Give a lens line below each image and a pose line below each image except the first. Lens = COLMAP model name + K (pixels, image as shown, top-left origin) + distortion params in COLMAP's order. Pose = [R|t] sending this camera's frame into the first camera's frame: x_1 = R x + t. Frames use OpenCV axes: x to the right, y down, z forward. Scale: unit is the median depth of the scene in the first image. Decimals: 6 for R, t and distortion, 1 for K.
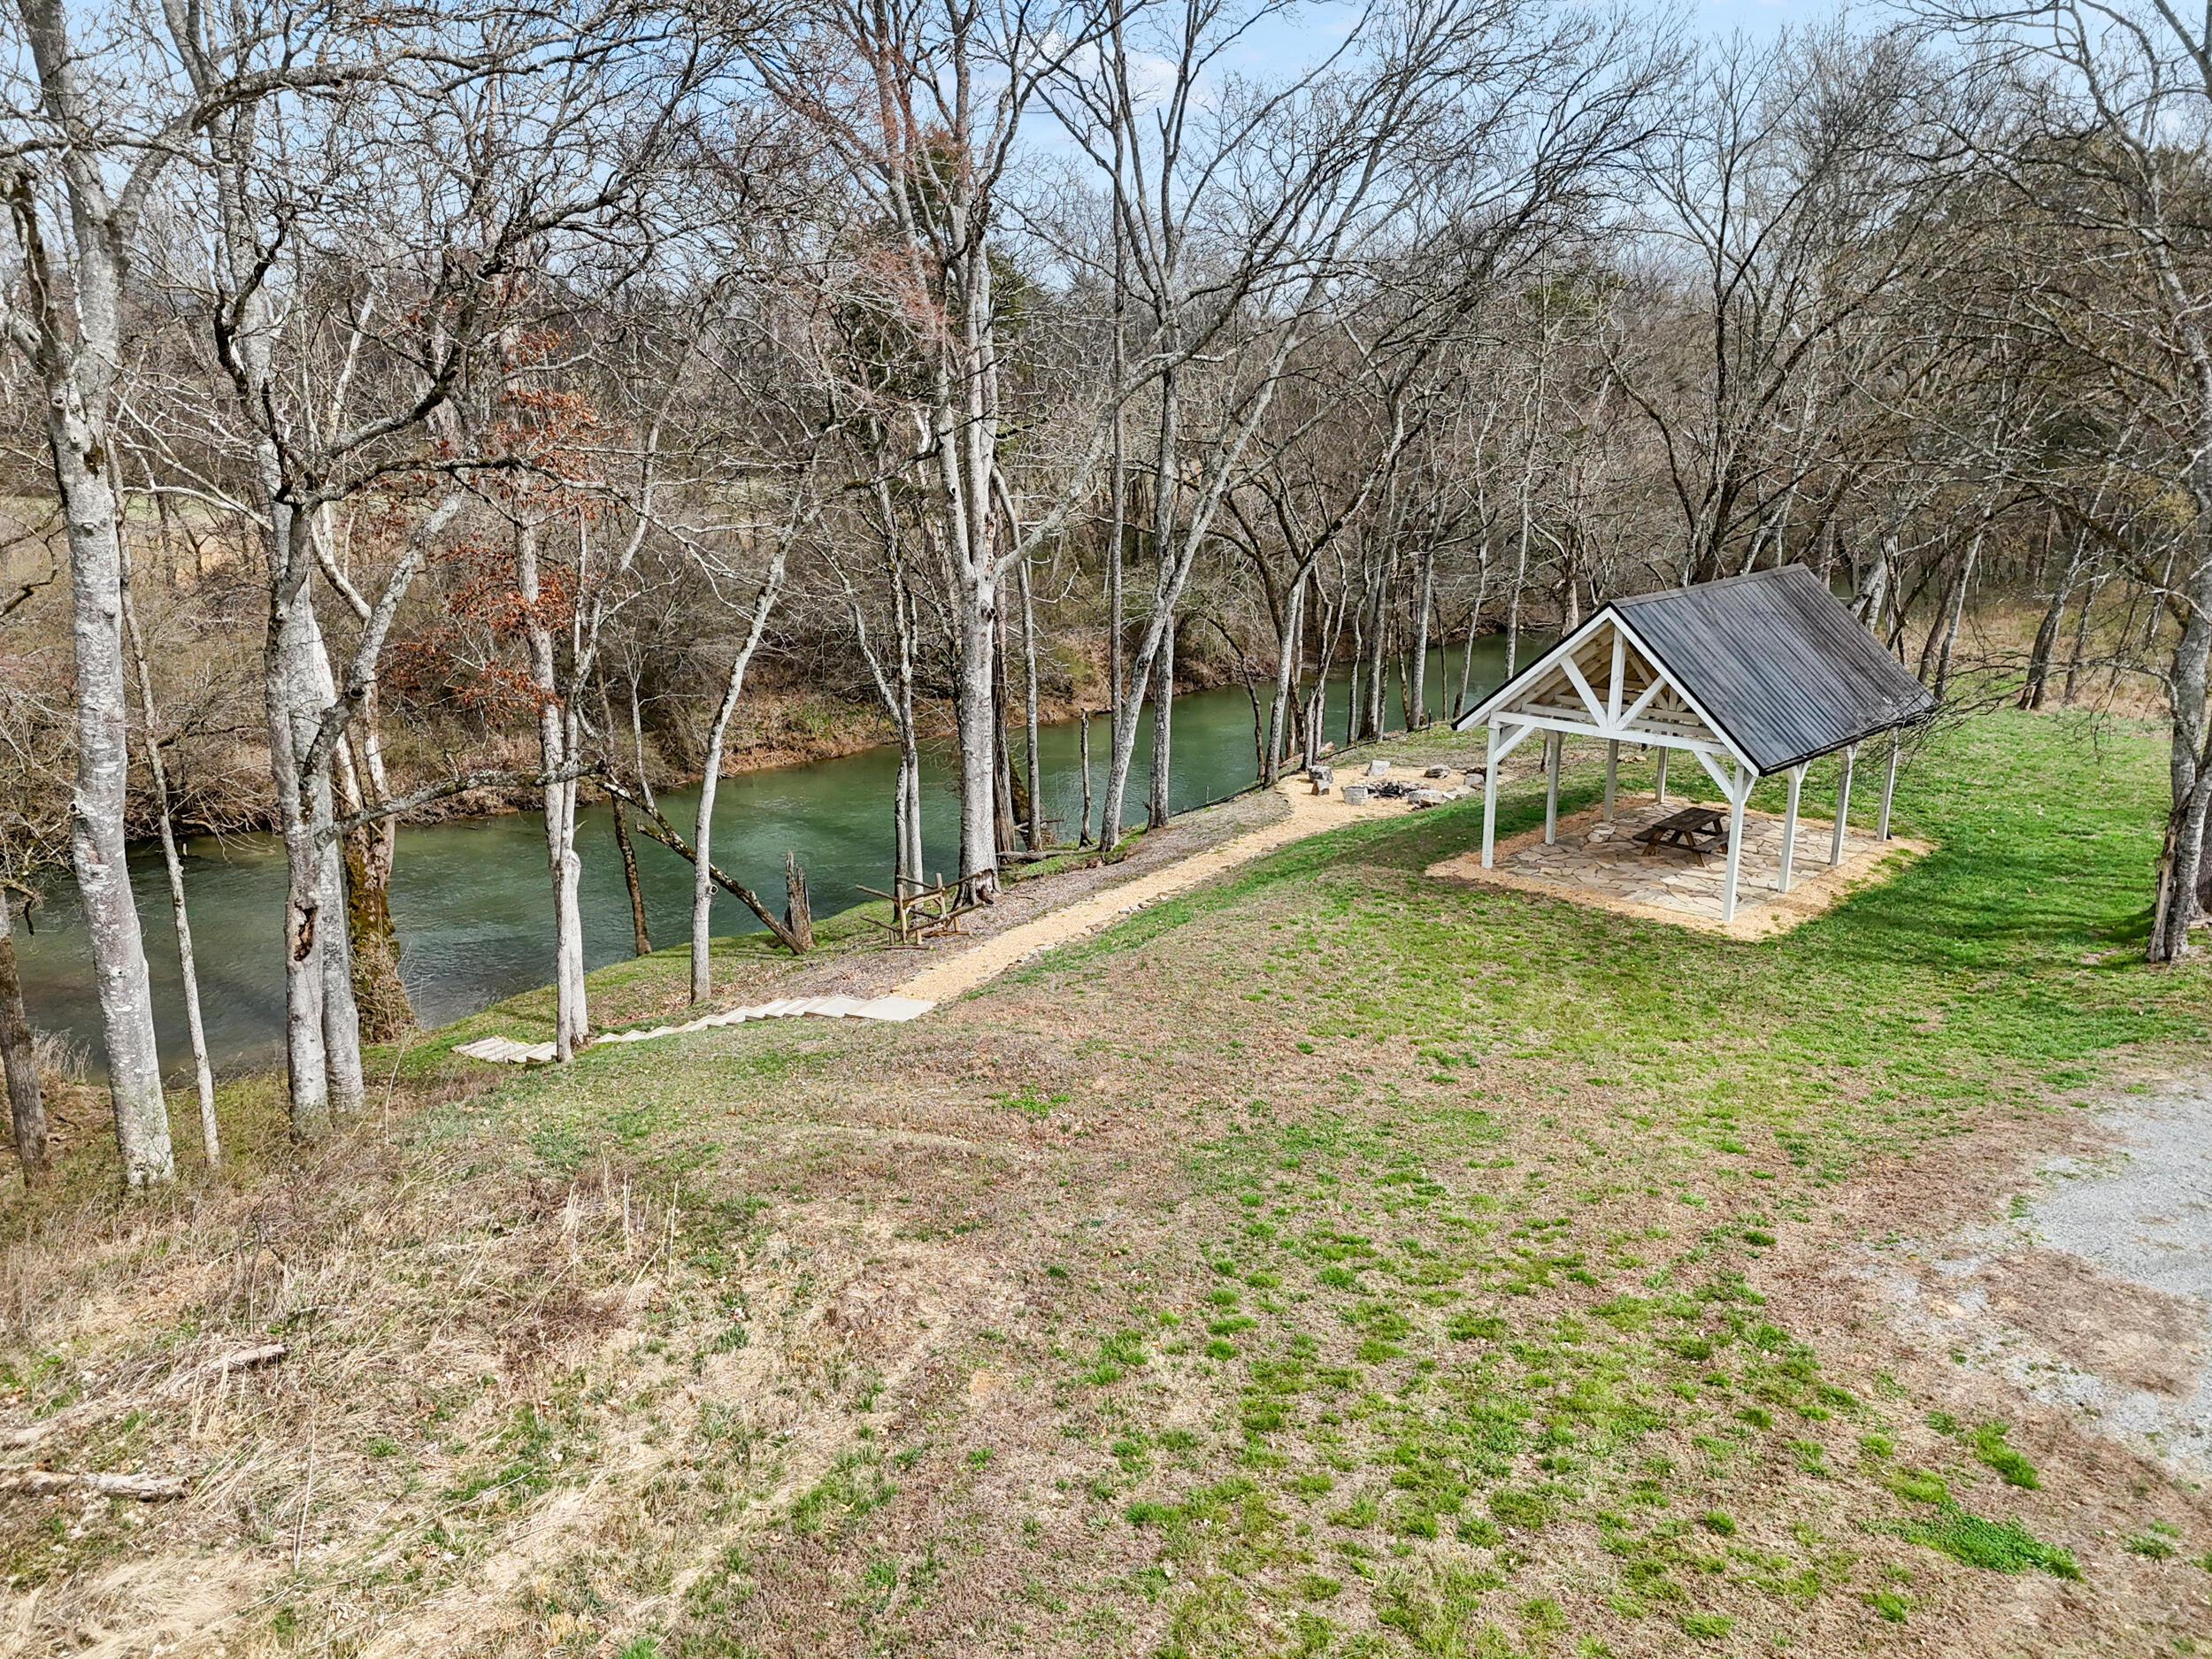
lens RADIAL K [[1653.7, 0, 1103.4], [0, 1653.7, 828.0], [0, 0, 1]] dist [0.066765, -0.057582]
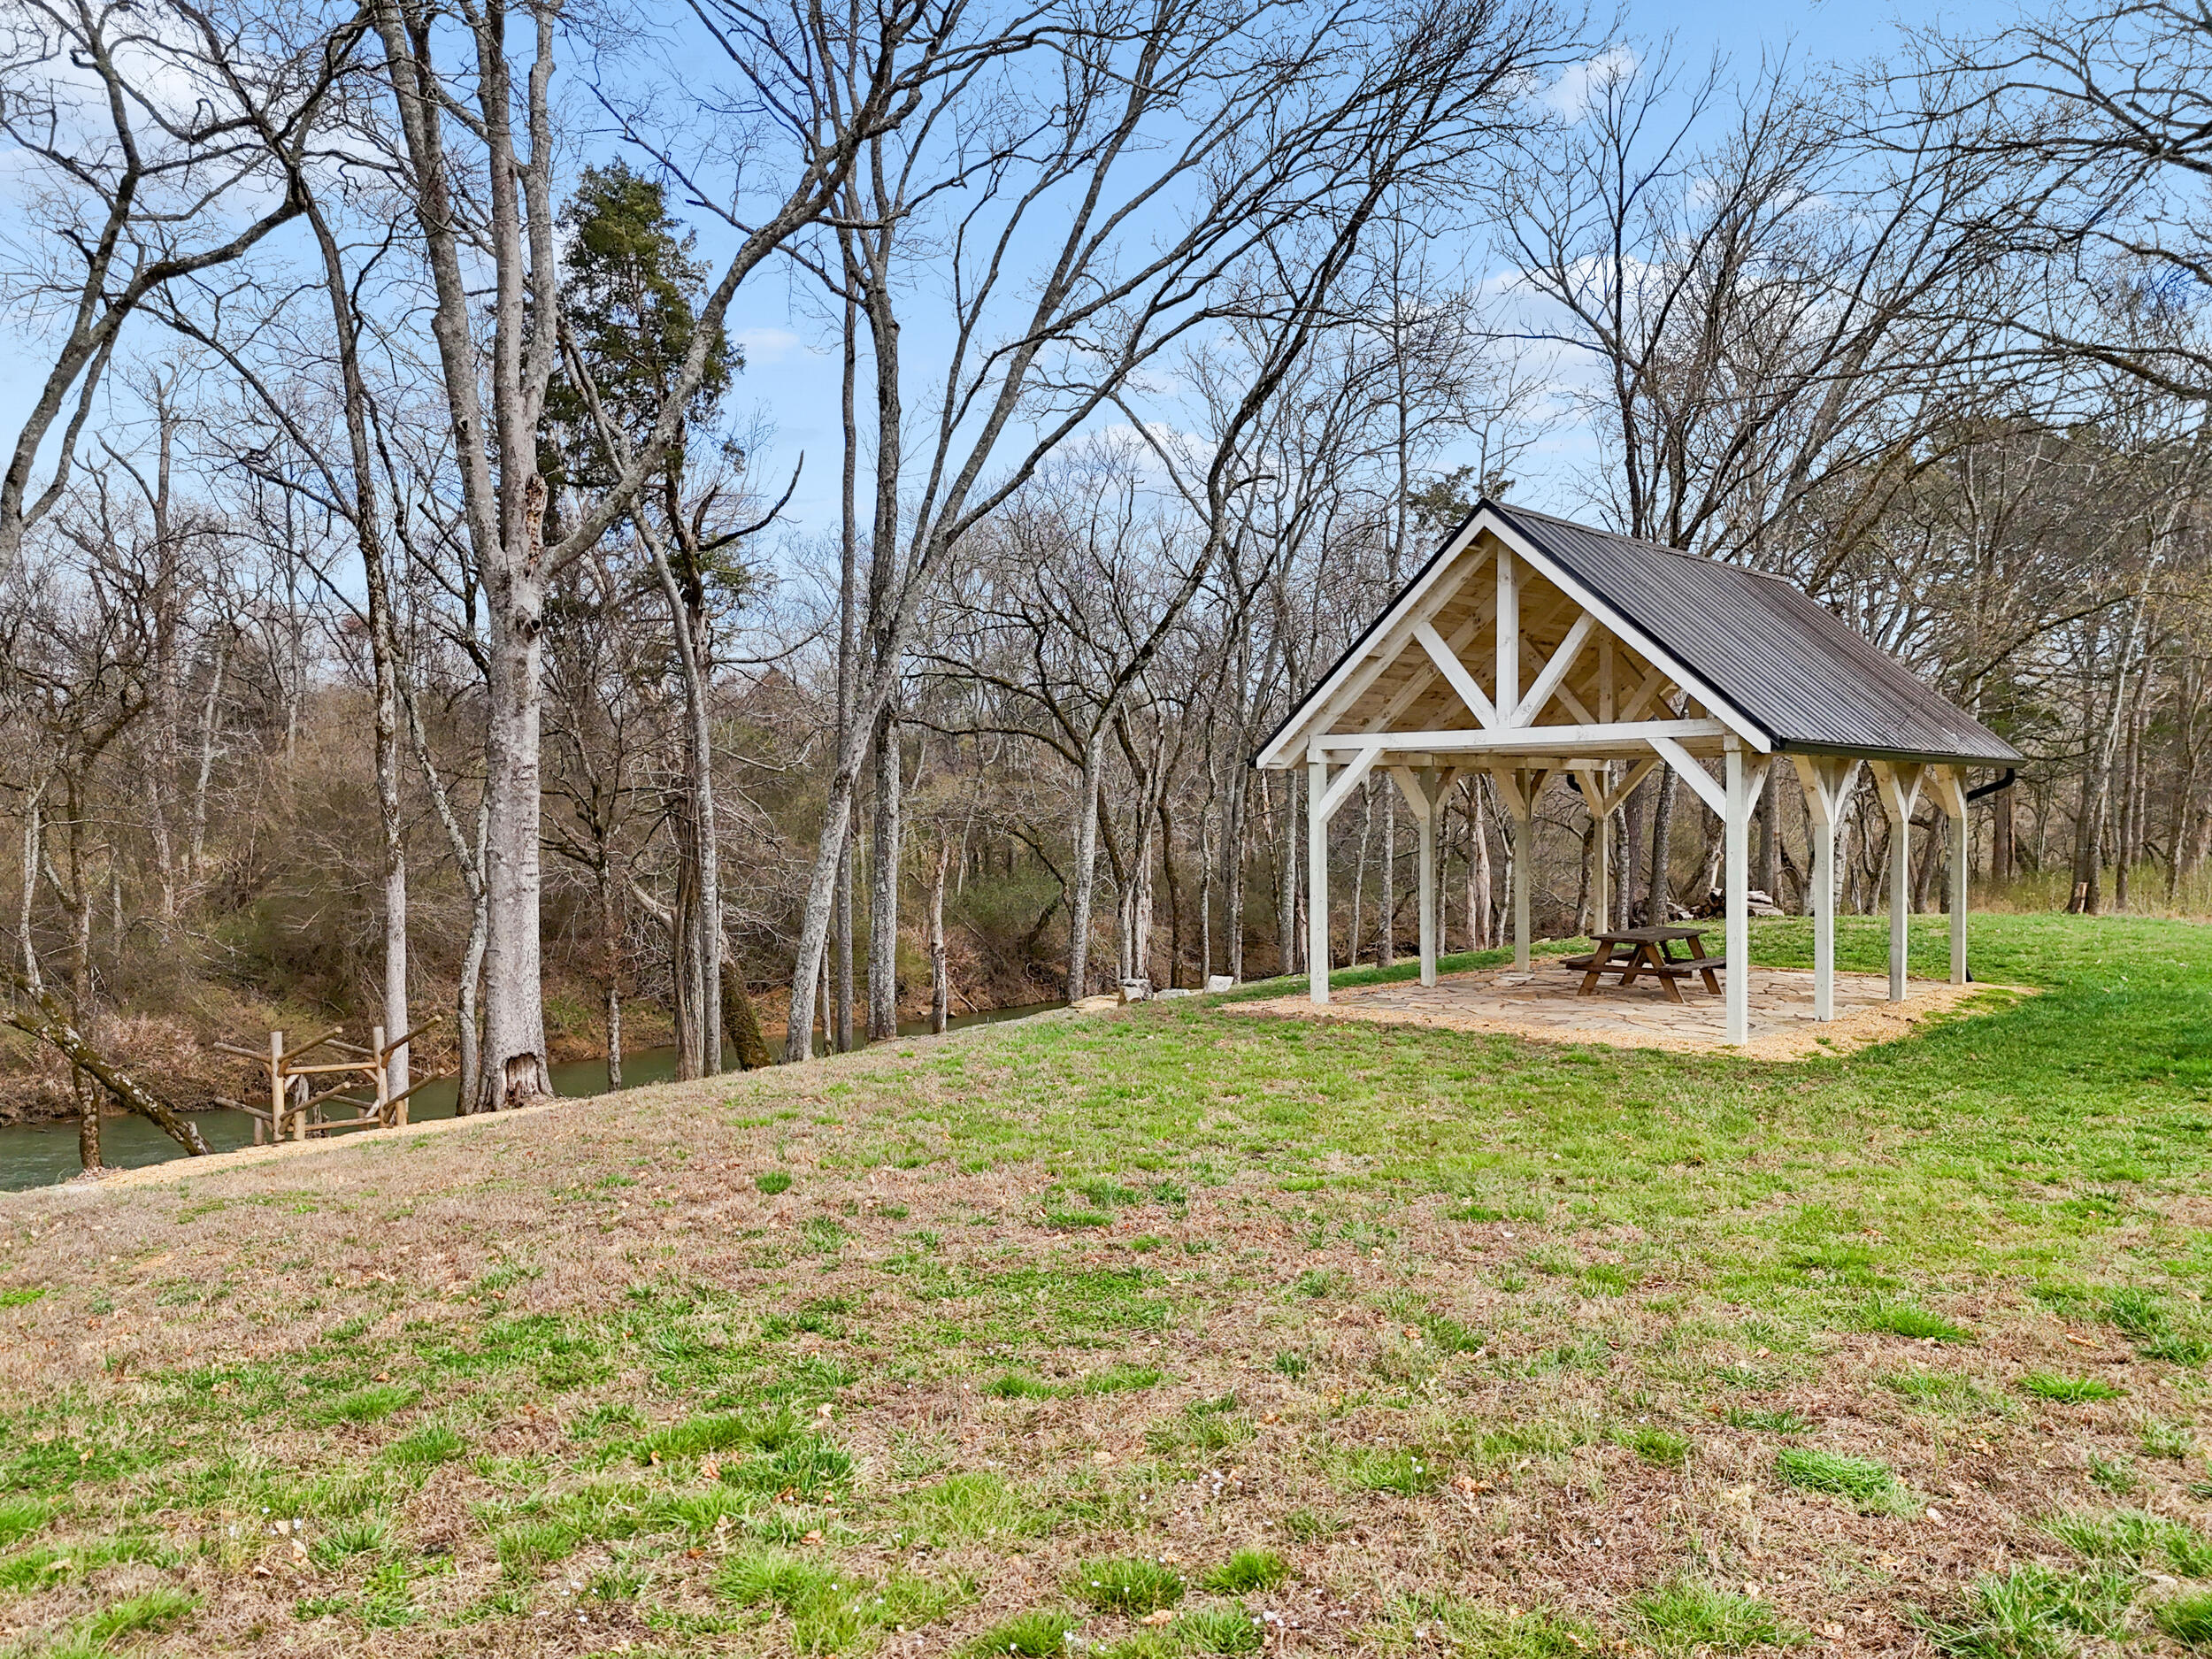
lens RADIAL K [[1653.7, 0, 1109.9], [0, 1653.7, 833.8], [0, 0, 1]] dist [0.066765, -0.057582]
pose [[0.999290, 0.000306, 0.037678, 0.140914], [0.008735, 0.970843, -0.239559, 0.110708], [-0.036652, 0.239718, 0.970150, 0.437121]]
